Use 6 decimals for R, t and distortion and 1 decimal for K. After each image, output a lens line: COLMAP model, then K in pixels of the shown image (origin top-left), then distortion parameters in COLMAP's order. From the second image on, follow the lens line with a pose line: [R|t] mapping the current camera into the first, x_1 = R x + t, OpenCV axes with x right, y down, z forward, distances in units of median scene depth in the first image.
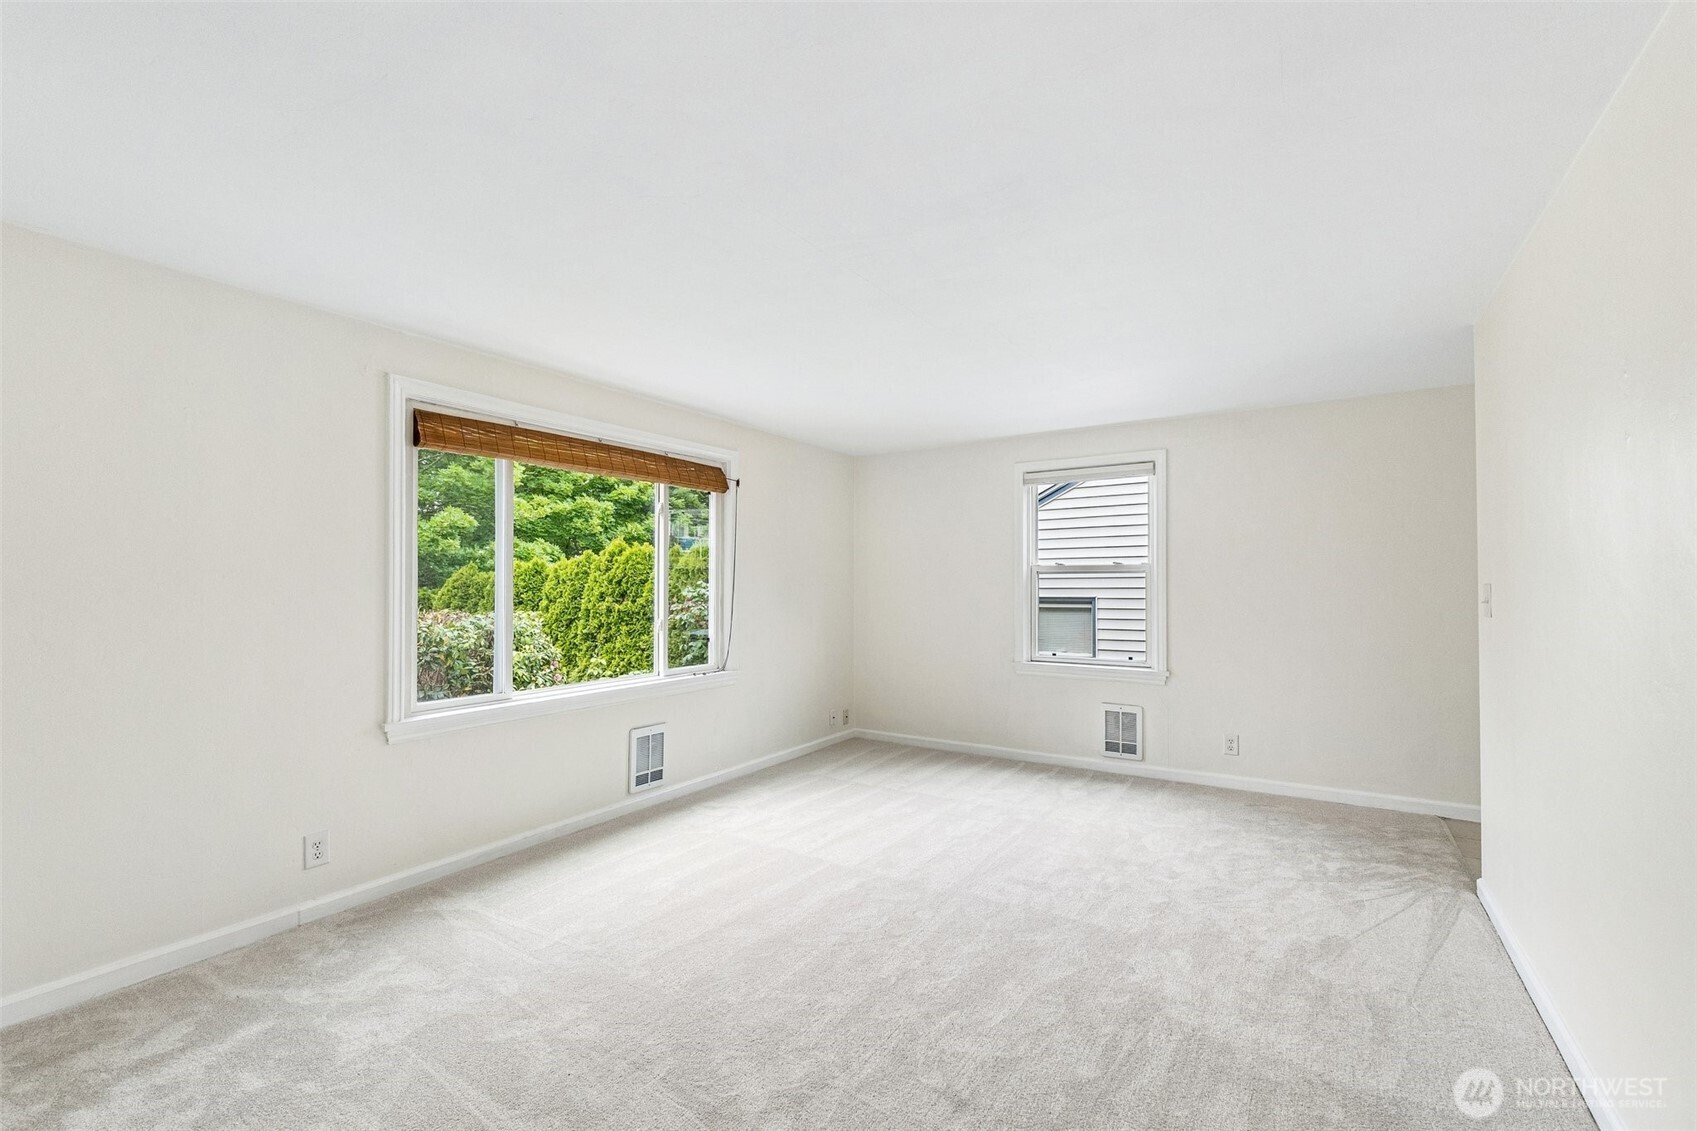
lens RADIAL K [[714.2, 0, 860.4], [0, 714.2, 575.3], [0, 0, 1]] dist [-0.006570, -0.000176]
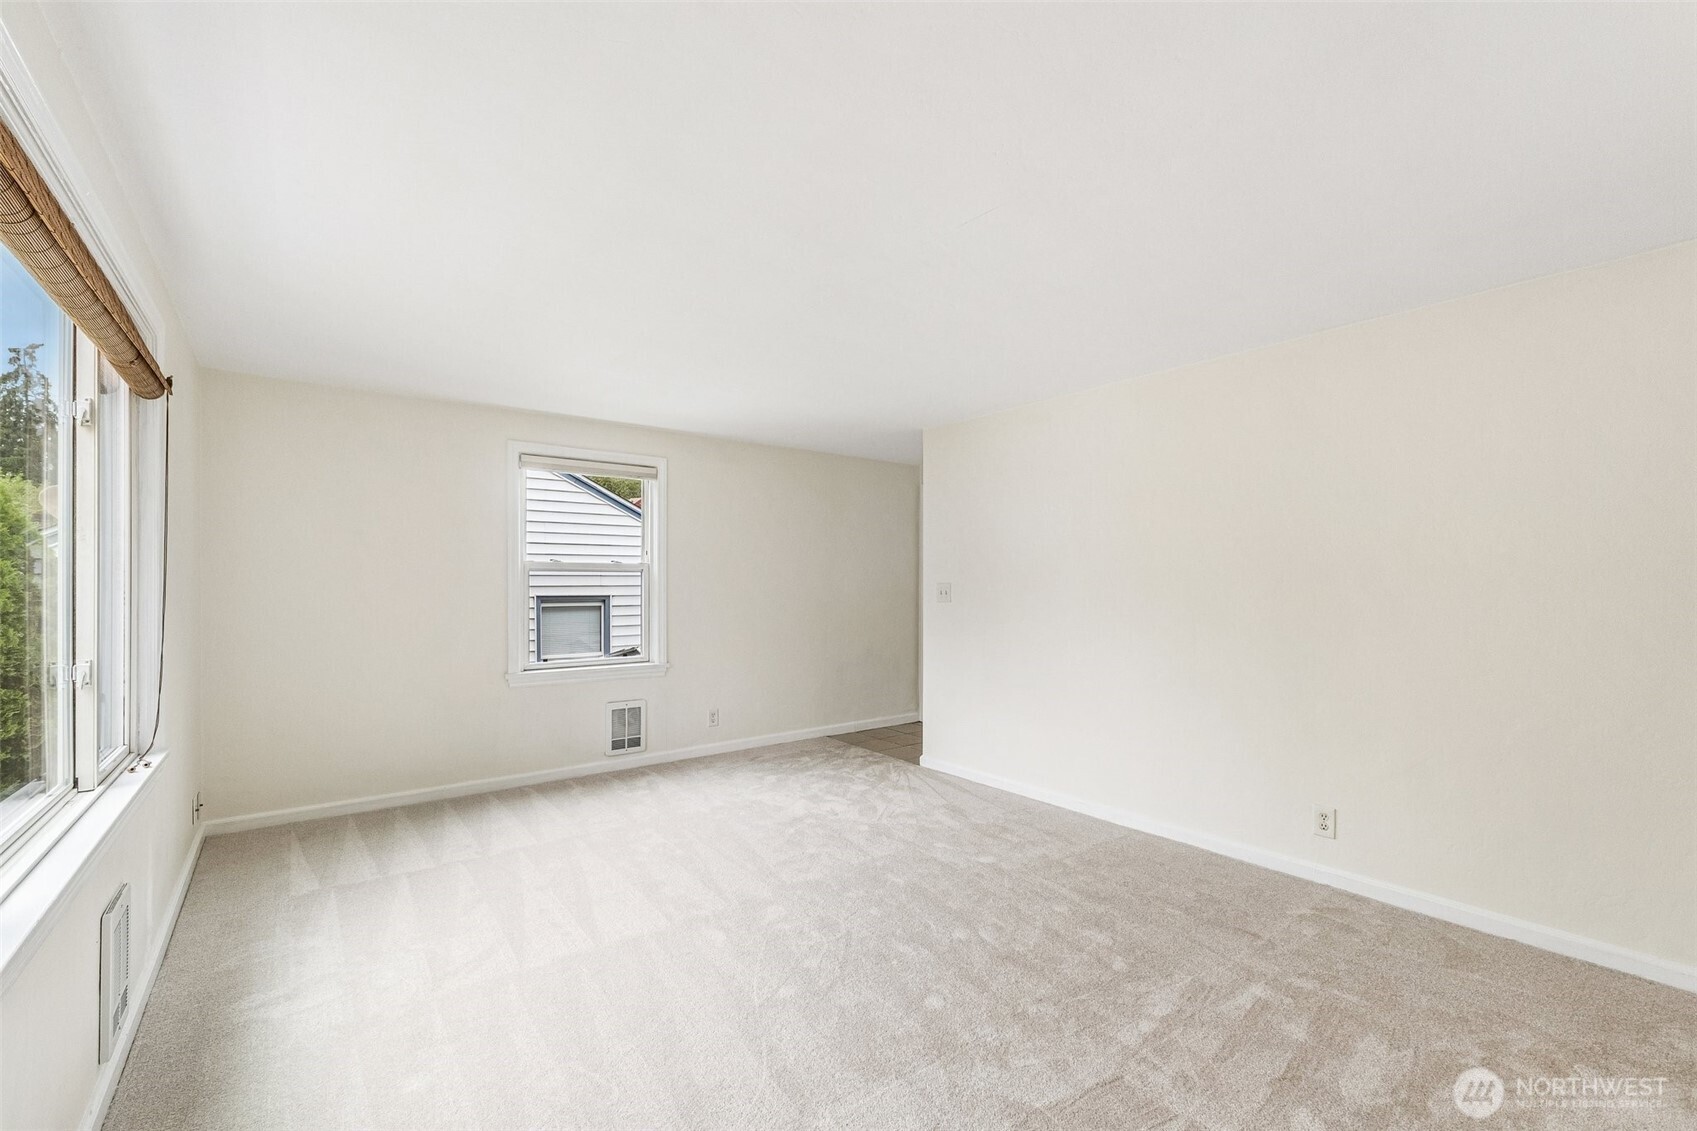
lens RADIAL K [[705.0, 0, 858.4], [0, 705.0, 547.7], [0, 0, 1]] dist [-0.003374, -0.000883]
pose [[0.334289, 0.049092, 0.941191, -0.518293], [-0.011733, 0.998782, -0.047928, 0.008035], [-0.942398, 0.004979, 0.334458, 0.375574]]
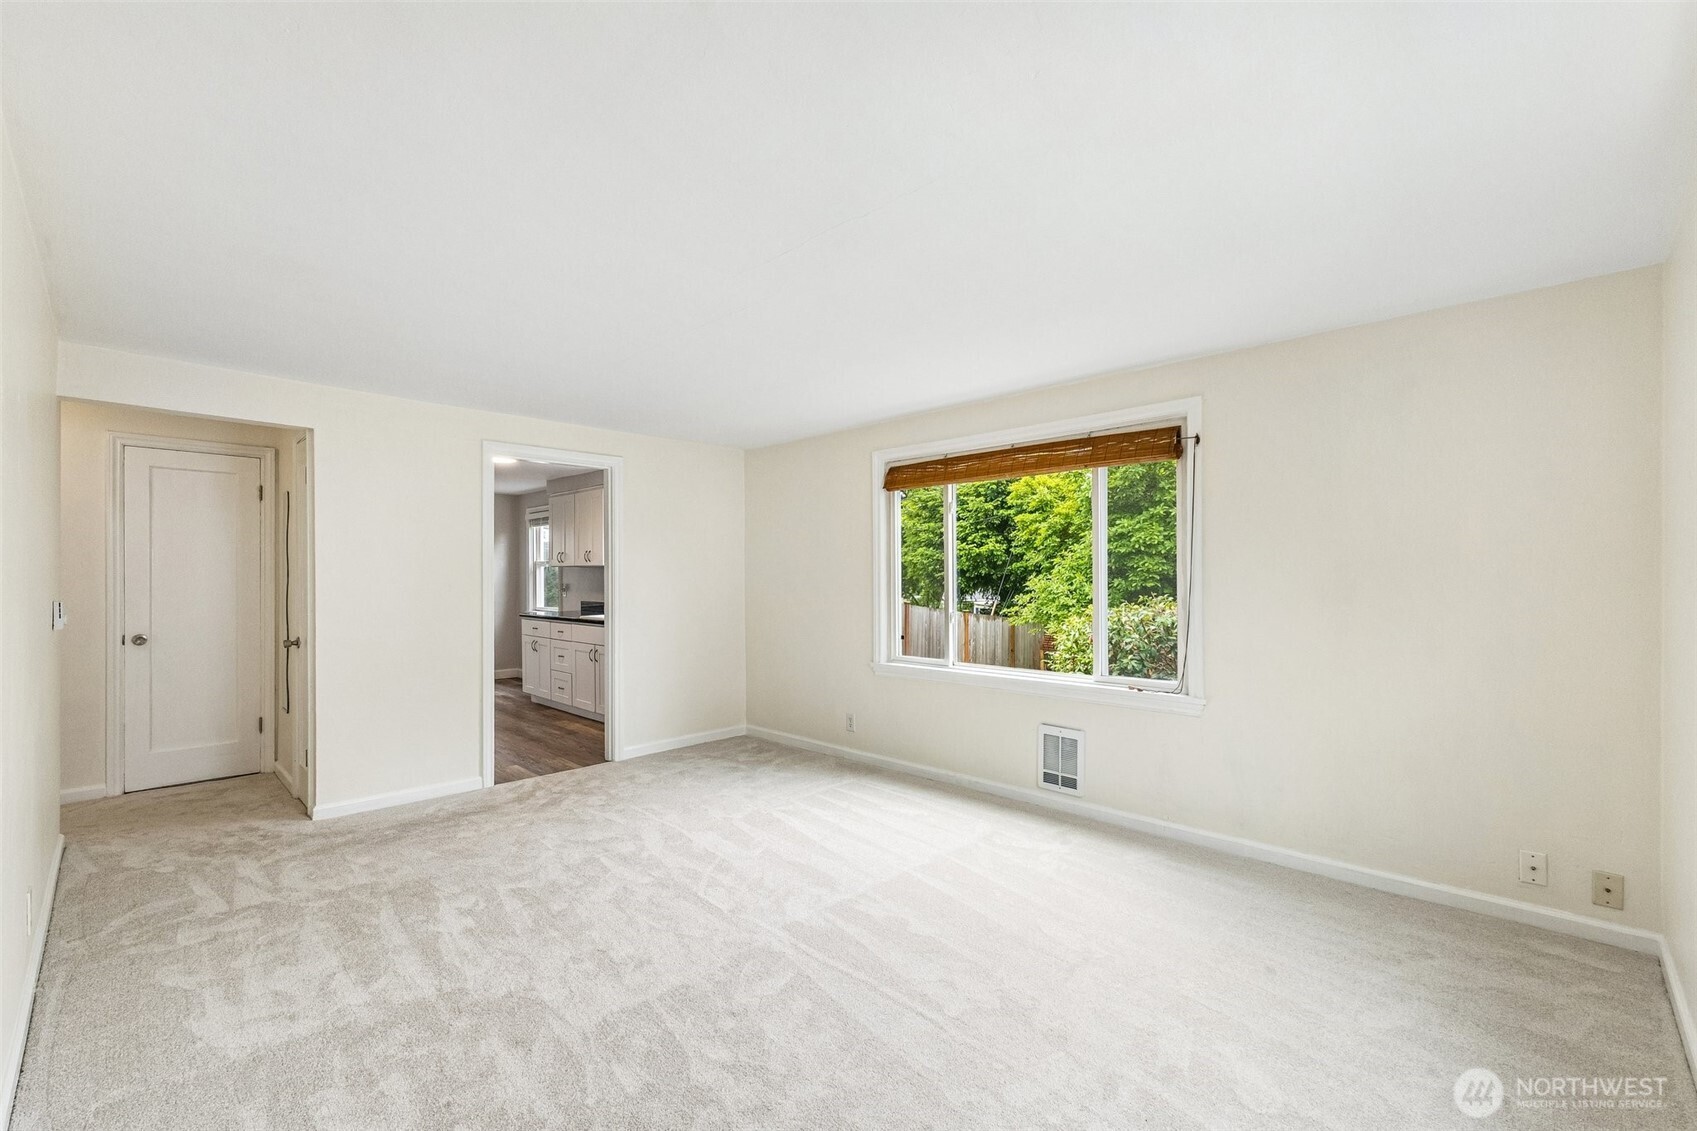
lens RADIAL K [[714.2, 0, 860.4], [0, 714.2, 575.3], [0, 0, 1]] dist [-0.006570, -0.000176]
pose [[-0.198577, 0.000648, -0.980085, 0.641506], [0.014527, 0.999892, -0.002283, 0.005027], [0.979978, -0.014691, -0.198565, 0.853687]]
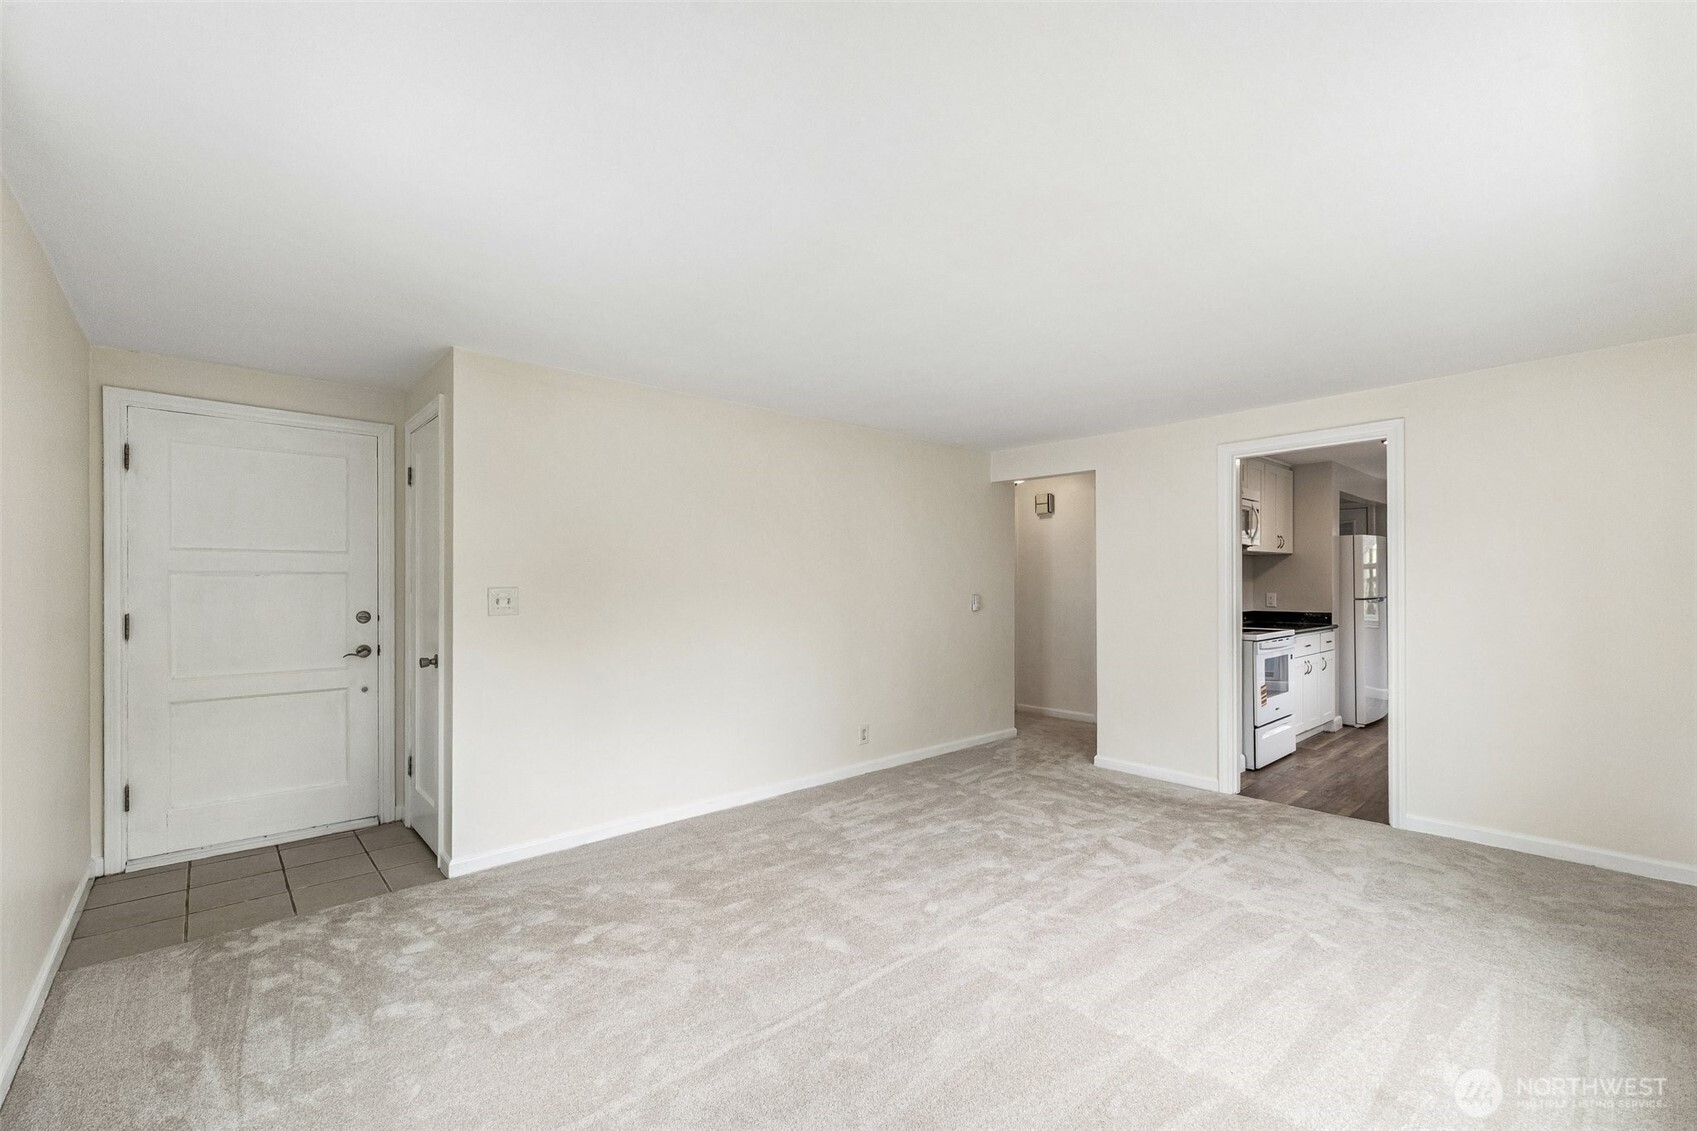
lens RADIAL K [[705.0, 0, 858.4], [0, 705.0, 547.7], [0, 0, 1]] dist [-0.003374, -0.000883]
pose [[-0.966229, 0.014669, 0.257267, -0.001612], [-0.001286, 0.998091, -0.061741, 0.012019], [-0.257682, -0.059987, -0.964366, 1.240341]]
